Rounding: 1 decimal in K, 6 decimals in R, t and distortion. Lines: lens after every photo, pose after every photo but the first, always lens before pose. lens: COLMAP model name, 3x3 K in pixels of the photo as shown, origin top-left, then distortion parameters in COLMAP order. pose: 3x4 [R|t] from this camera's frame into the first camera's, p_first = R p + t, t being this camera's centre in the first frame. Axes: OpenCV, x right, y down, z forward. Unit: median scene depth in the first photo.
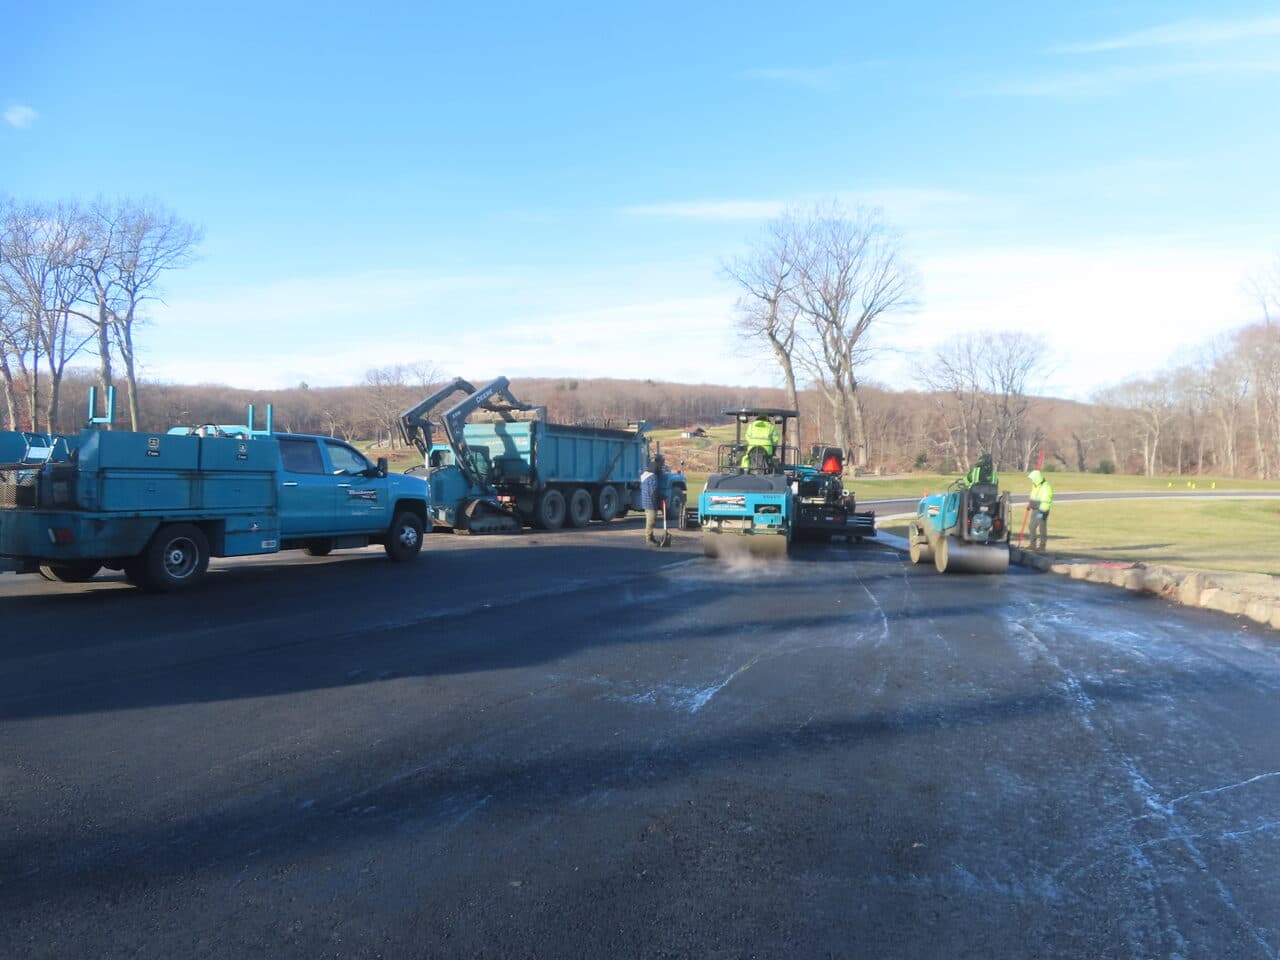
lens RADIAL K [[927.1, 0, 632.0], [0, 927.1, 488.6], [0, 0, 1]] dist [-0.012910, 0.011748]
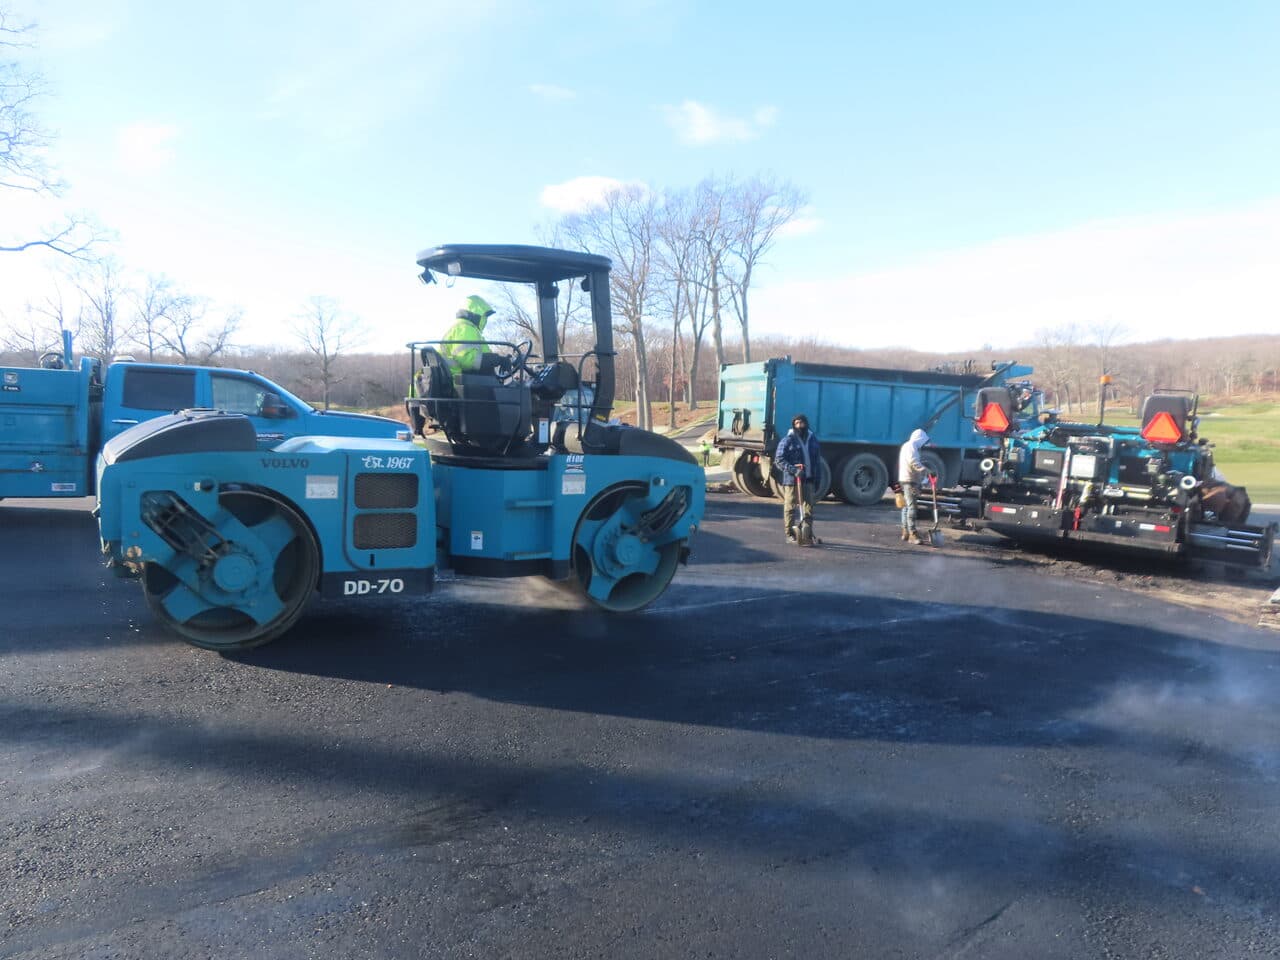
lens RADIAL K [[927.1, 0, 641.5], [0, 927.1, 483.5], [0, 0, 1]] dist [-0.012910, 0.011748]
pose [[0.776711, 0.069480, -0.626013, 0.103535], [-0.046360, 0.997508, 0.053191, -0.002758], [0.628149, -0.012292, 0.777996, 0.124658]]
